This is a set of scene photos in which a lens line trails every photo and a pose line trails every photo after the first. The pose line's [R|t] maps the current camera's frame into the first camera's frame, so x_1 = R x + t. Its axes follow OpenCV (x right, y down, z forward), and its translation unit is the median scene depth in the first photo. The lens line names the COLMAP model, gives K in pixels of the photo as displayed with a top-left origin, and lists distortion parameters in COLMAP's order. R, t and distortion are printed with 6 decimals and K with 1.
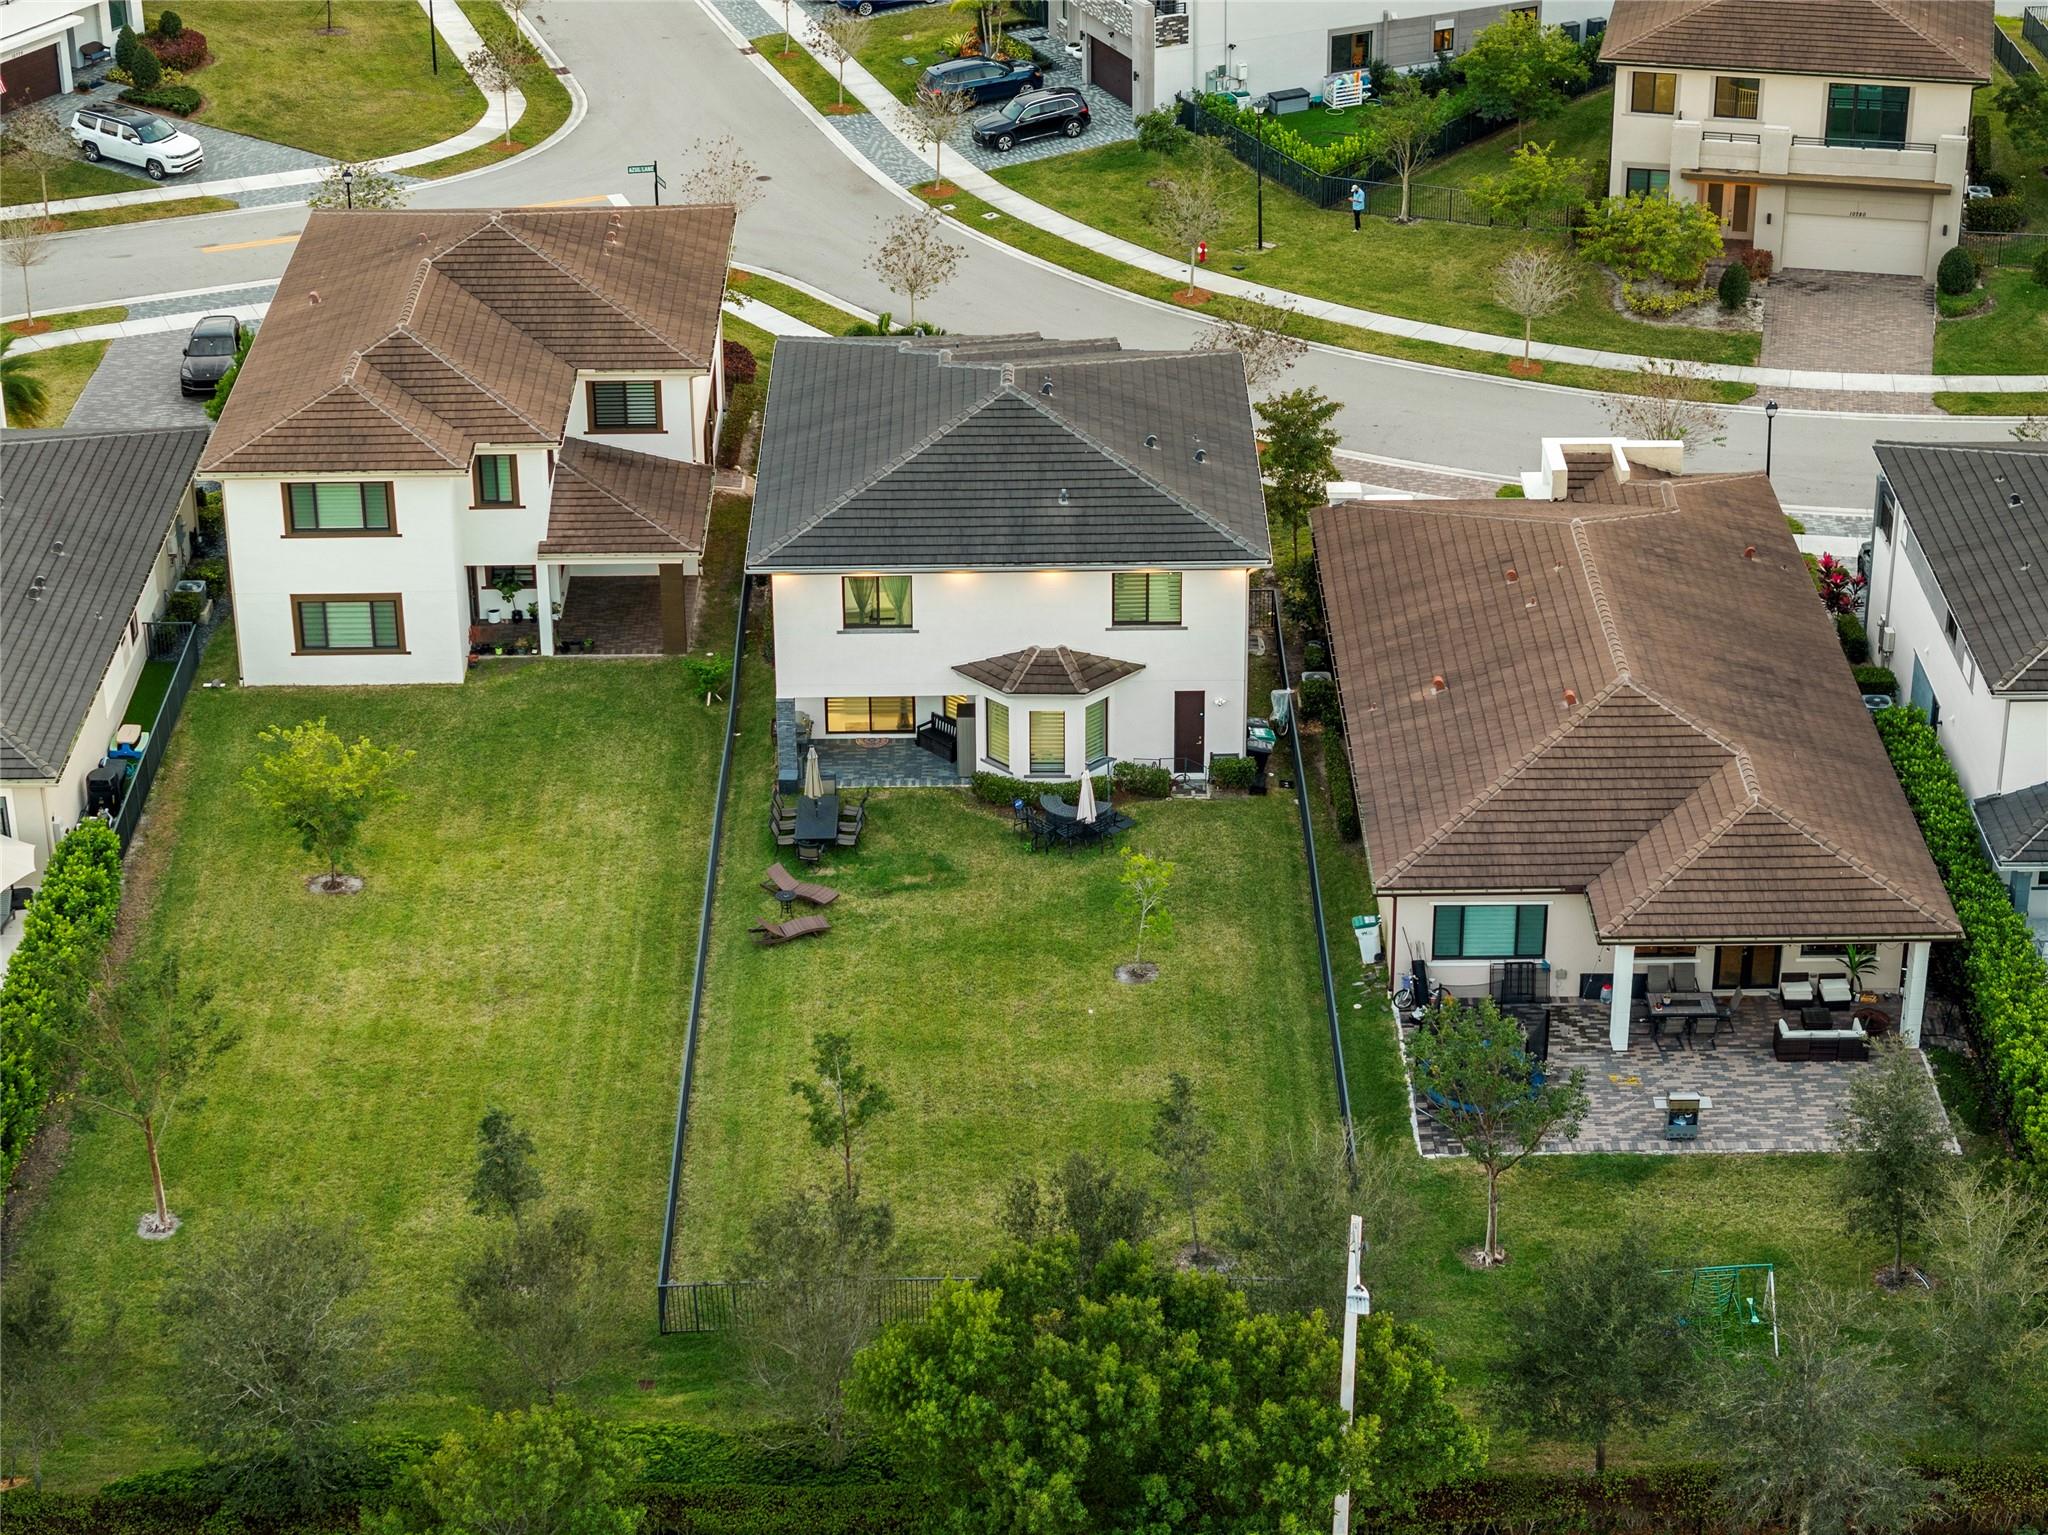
lens RADIAL K [[4155.6, 0, 982.3], [0, 4155.6, 770.4], [0, 0, 1]] dist [-0.162276, 1.034881]
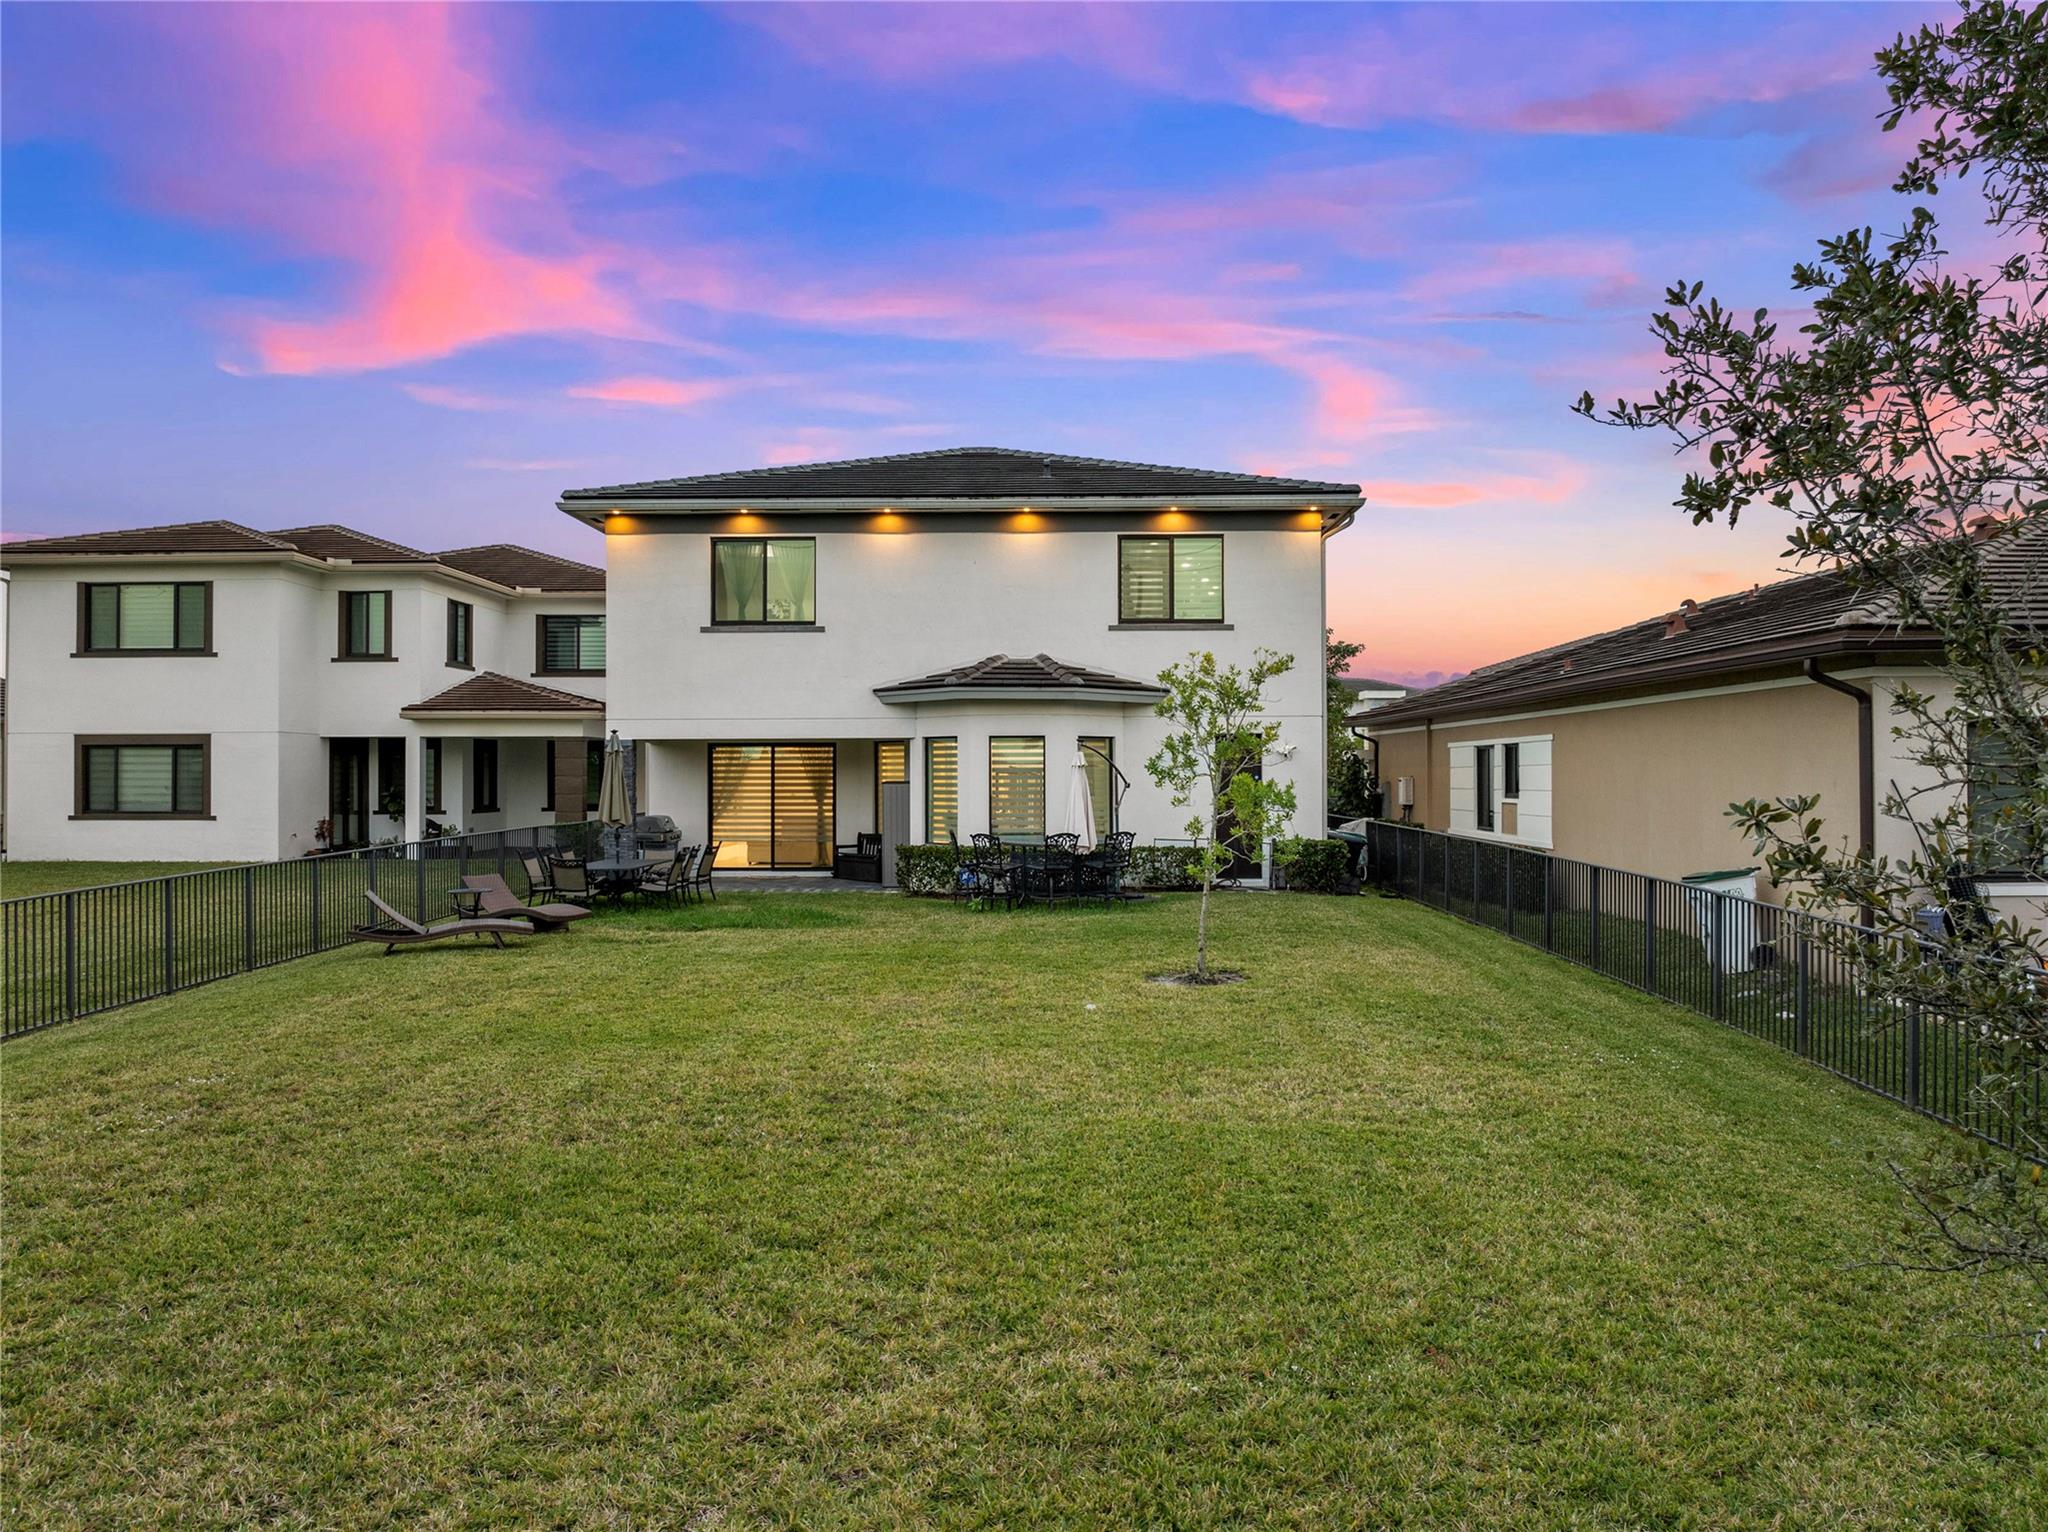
lens RADIAL K [[1463.1, 0, 1024.1], [0, 1463.1, 754.4], [0, 0, 1]] dist [-0.043104, 0.001605]
pose [[0.999833, 0.006182, -0.017201, 0.019815], [-0.013484, 0.884818, -0.465742, 0.088407], [0.012341, 0.465896, 0.884754, 0.778080]]
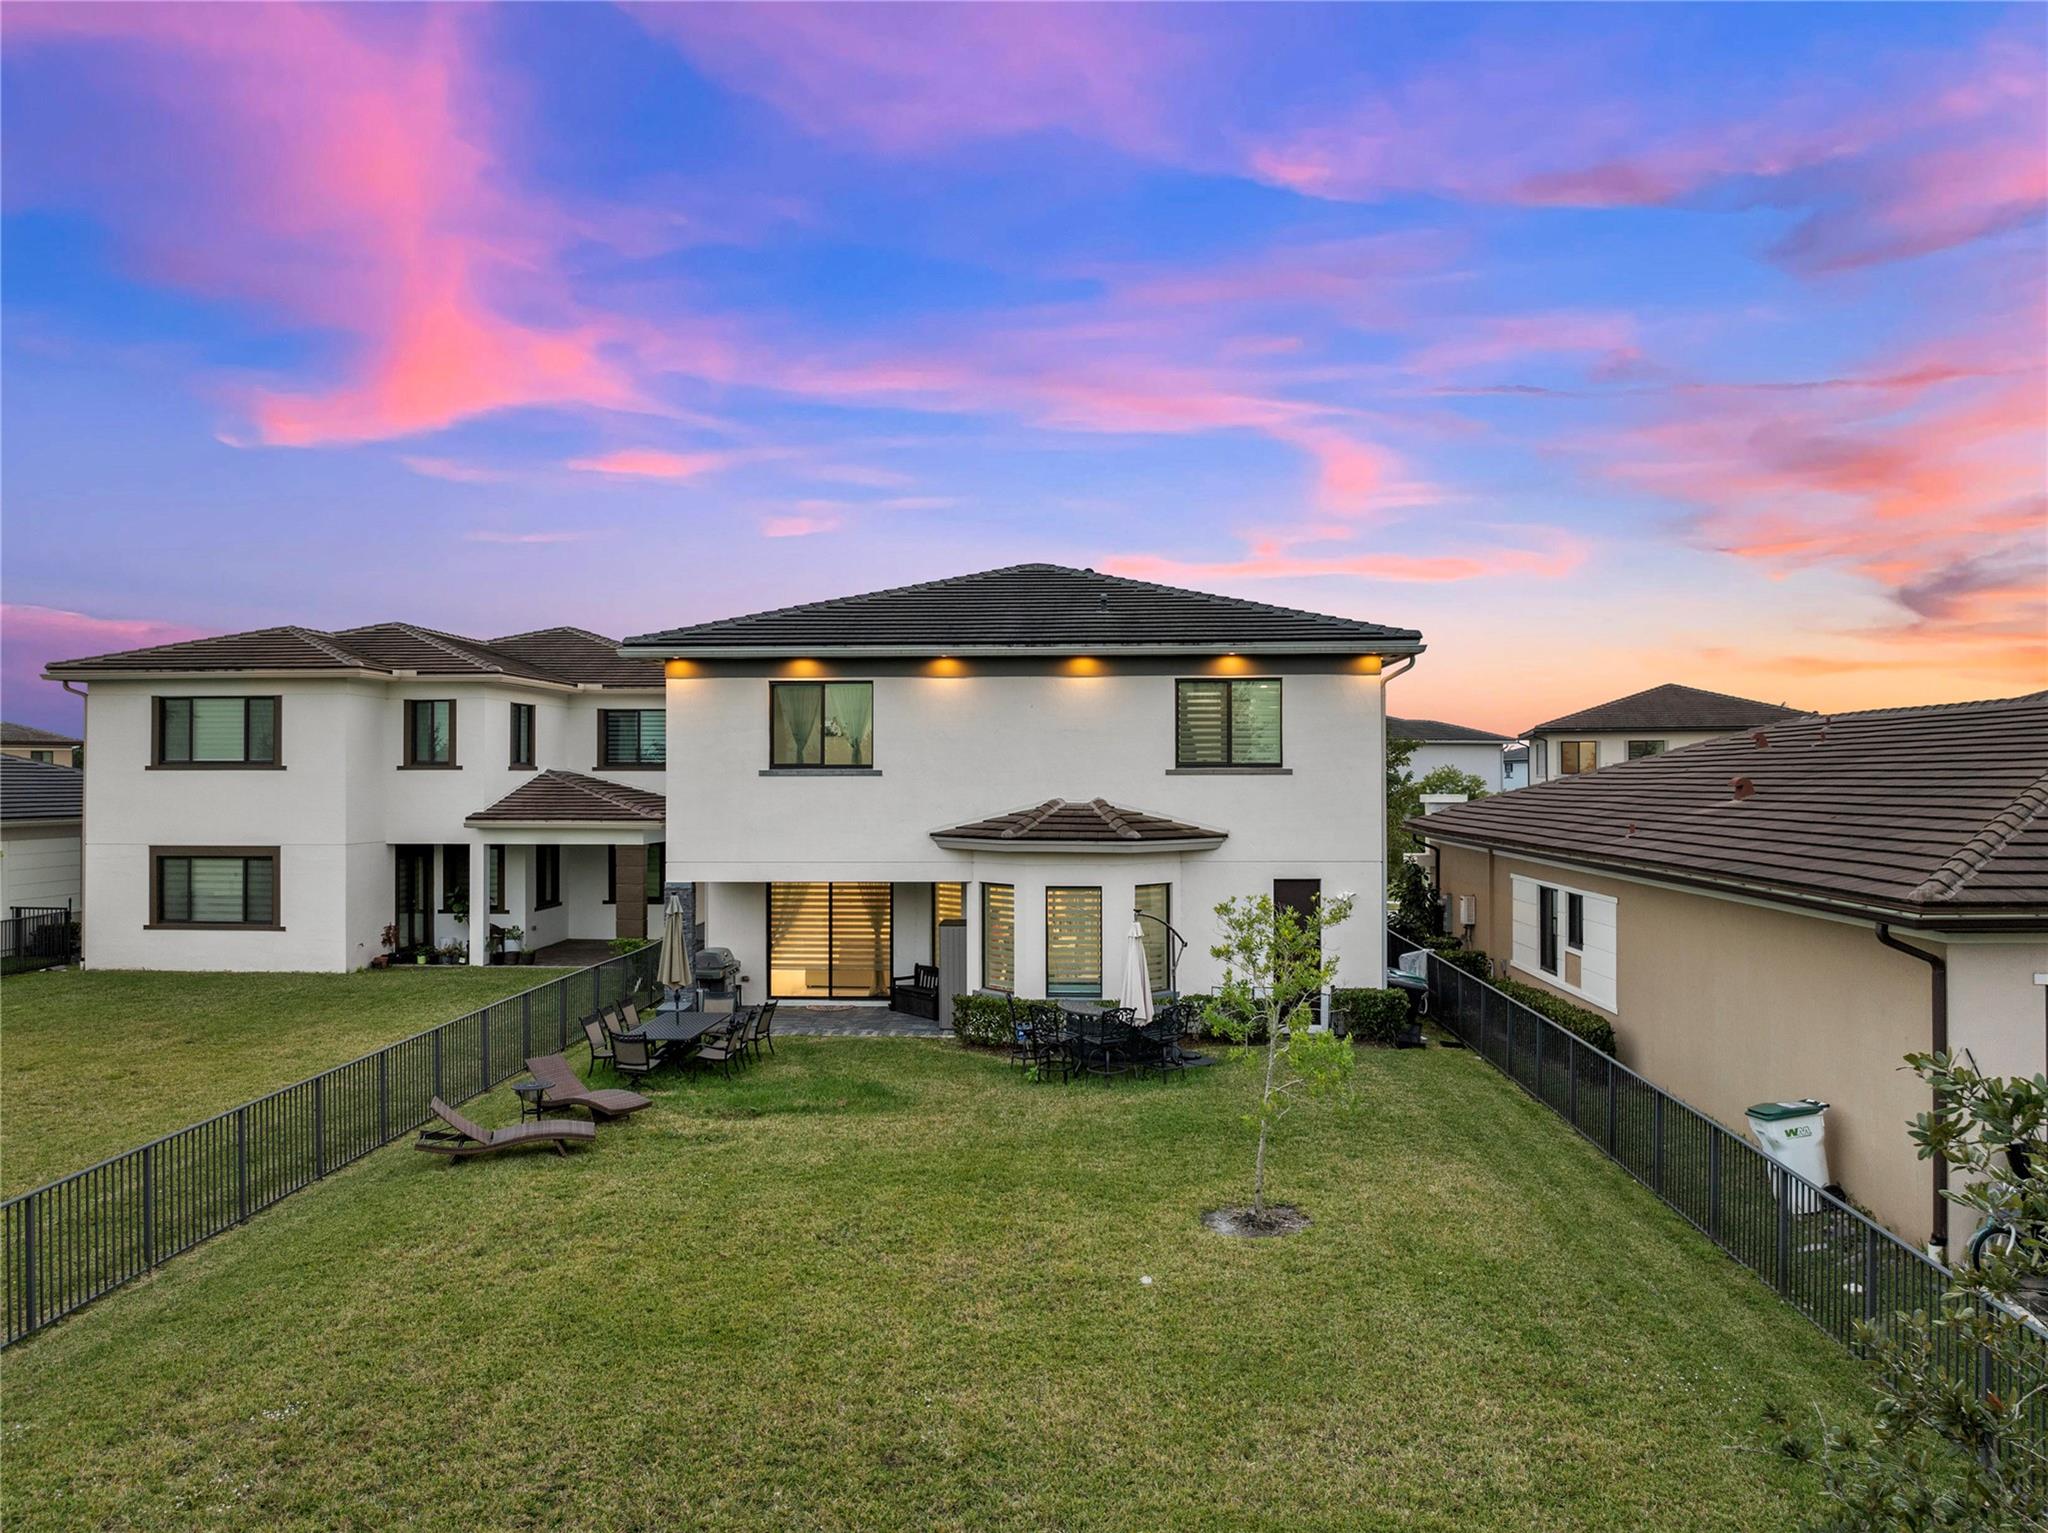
lens RADIAL K [[1466.4, 0, 1023.3], [0, 1466.4, 753.0], [0, 0, 1]] dist [-0.038448, -0.007201]
pose [[0.998347, 0.006213, -0.057137, 0.019846], [-0.032202, 0.883911, -0.466545, 0.069195], [0.047605, 0.467614, 0.882650, 0.767662]]
